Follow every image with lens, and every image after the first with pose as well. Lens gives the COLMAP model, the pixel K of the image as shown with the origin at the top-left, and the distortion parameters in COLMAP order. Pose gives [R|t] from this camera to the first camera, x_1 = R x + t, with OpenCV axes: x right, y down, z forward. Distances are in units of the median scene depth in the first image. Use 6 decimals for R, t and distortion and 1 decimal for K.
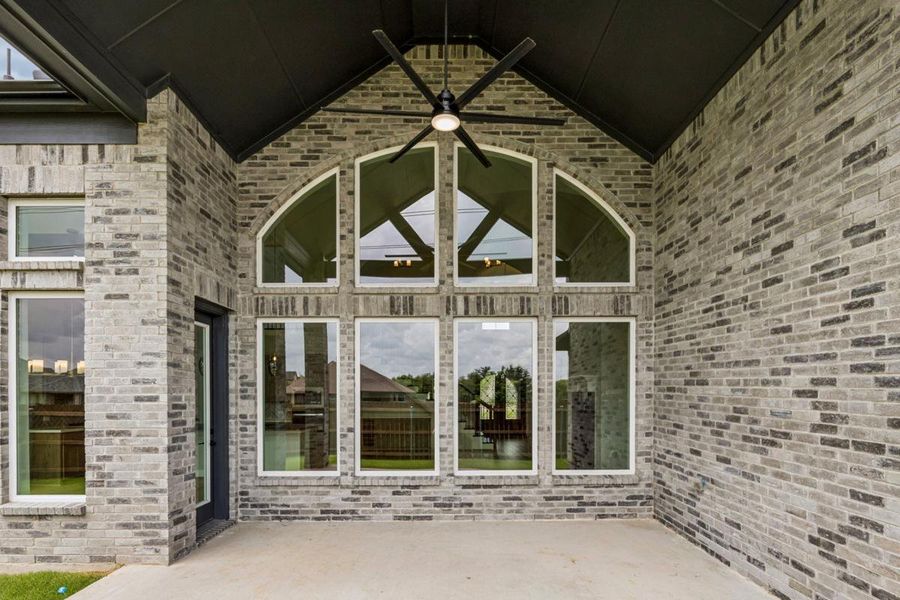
lens RADIAL K [[482.7, 0, 450.7], [0, 482.7, 307.0], [0, 0, 1]] dist [-0.006313, -0.000634]
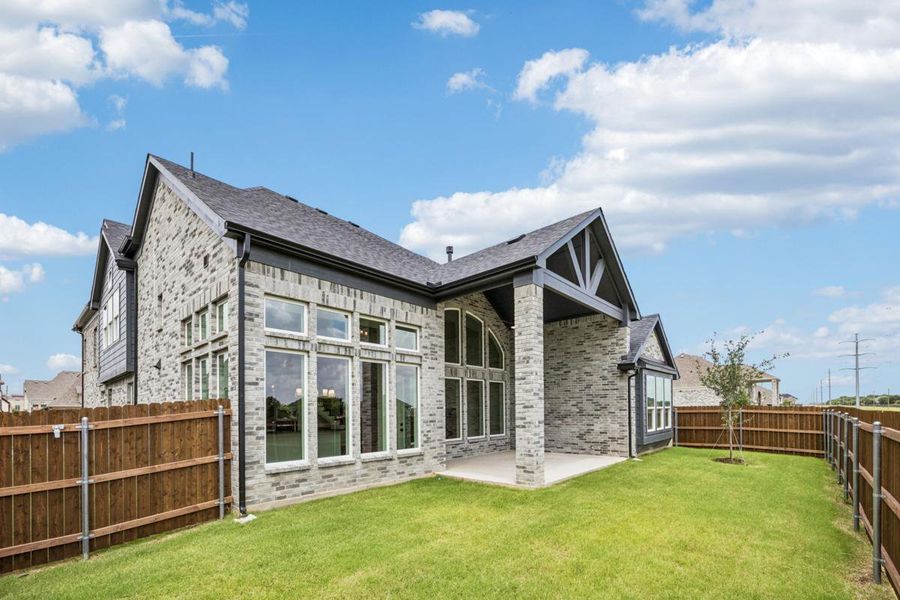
lens RADIAL K [[347.5, 0, 449.3], [0, 347.5, 295.7], [0, 0, 1]] dist [-0.007010, 0.000384]
pose [[0.693222, 0.220655, 0.686115, -2.089530], [-0.109073, 0.973135, -0.202758, -0.033334], [-0.712423, 0.065720, 0.698666, -0.446066]]
